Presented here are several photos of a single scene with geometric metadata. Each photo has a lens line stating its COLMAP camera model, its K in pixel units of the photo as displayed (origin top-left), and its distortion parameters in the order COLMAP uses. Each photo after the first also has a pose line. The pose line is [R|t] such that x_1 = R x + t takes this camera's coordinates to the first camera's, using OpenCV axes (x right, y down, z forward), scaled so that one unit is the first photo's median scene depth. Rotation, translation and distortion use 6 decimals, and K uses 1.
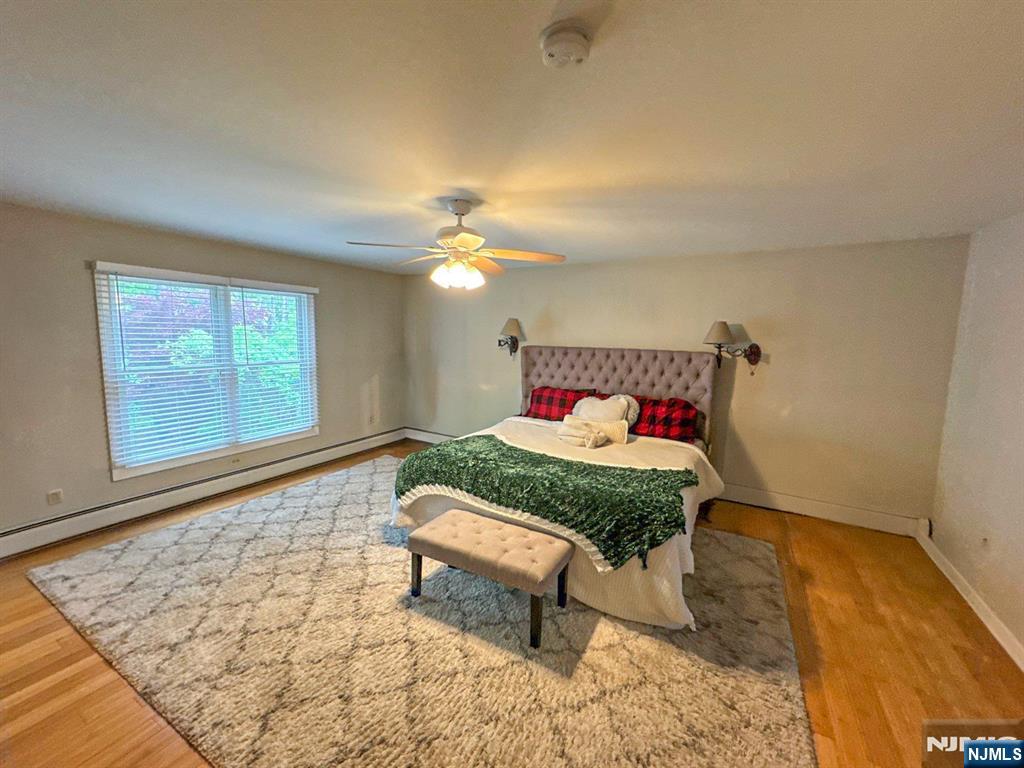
lens RADIAL K [[410.1, 0, 512.0], [0, 410.1, 384.0], [0, 0, 1]] dist [-0.000861, 0.000434]
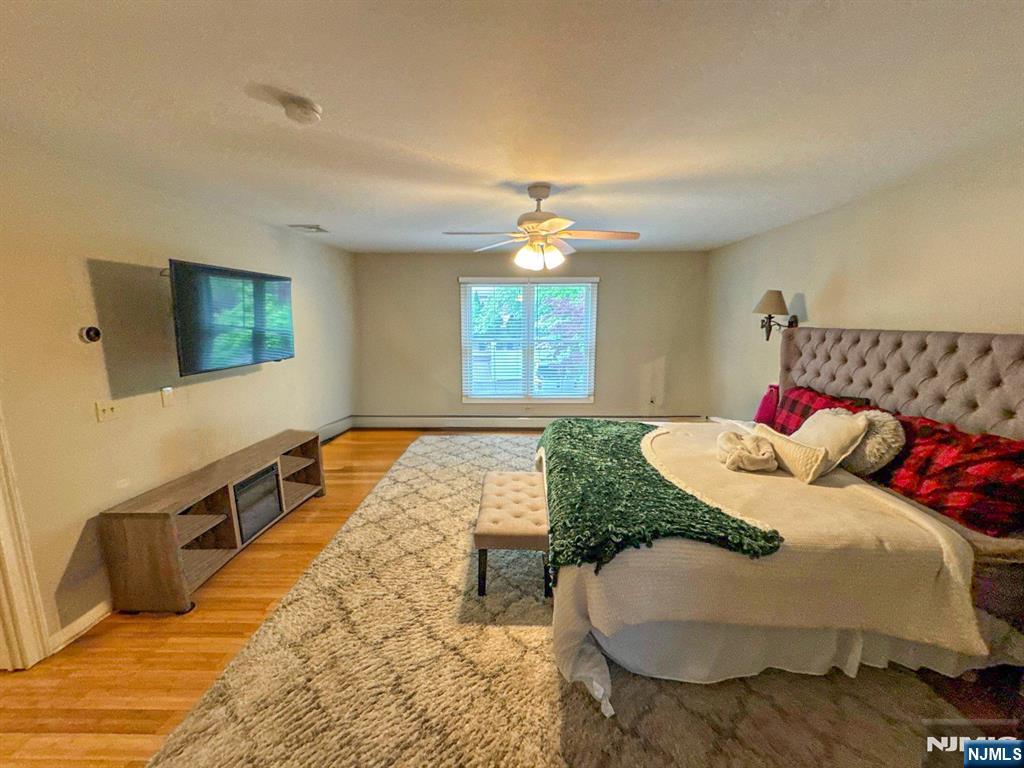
lens RADIAL K [[410.1, 0, 512.0], [0, 410.1, 384.0], [0, 0, 1]] dist [-0.000861, 0.000434]
pose [[0.474713, 0.121961, -0.871650, 0.606494], [-0.096537, 0.991592, 0.086168, -0.013770], [0.874831, 0.043242, 0.482495, 0.316694]]
